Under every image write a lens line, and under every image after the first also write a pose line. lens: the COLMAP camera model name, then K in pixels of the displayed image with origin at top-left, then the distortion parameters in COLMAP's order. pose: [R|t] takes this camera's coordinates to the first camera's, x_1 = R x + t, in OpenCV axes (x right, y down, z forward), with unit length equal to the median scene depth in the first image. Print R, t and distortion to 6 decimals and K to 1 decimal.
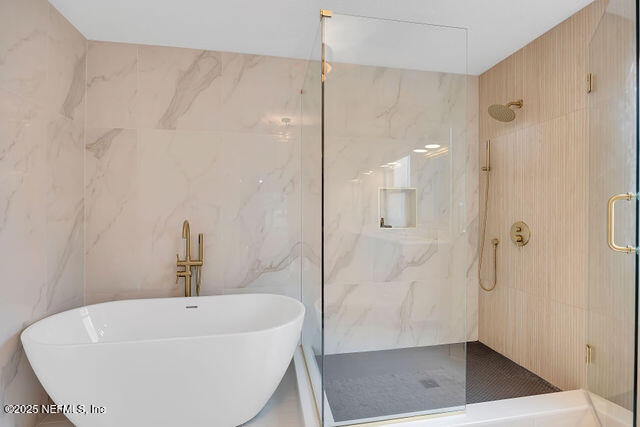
lens RADIAL K [[245.4, 0, 318.8], [0, 245.4, 214.1], [0, 0, 1]] dist [-0.003101, -0.000876]
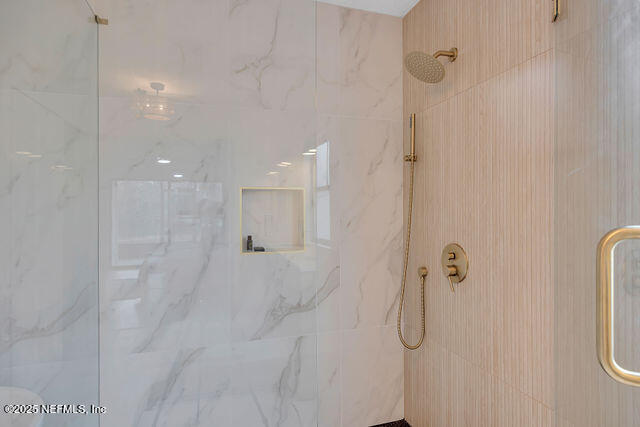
lens RADIAL K [[245.4, 0, 331.9], [0, 245.4, 205.2], [0, 0, 1]] dist [-0.003101, -0.000876]
pose [[0.996142, -0.002597, 0.087719, 0.422799], [0.002984, 0.999986, -0.004273, -0.059769], [-0.087707, 0.004518, 0.996136, 0.375854]]
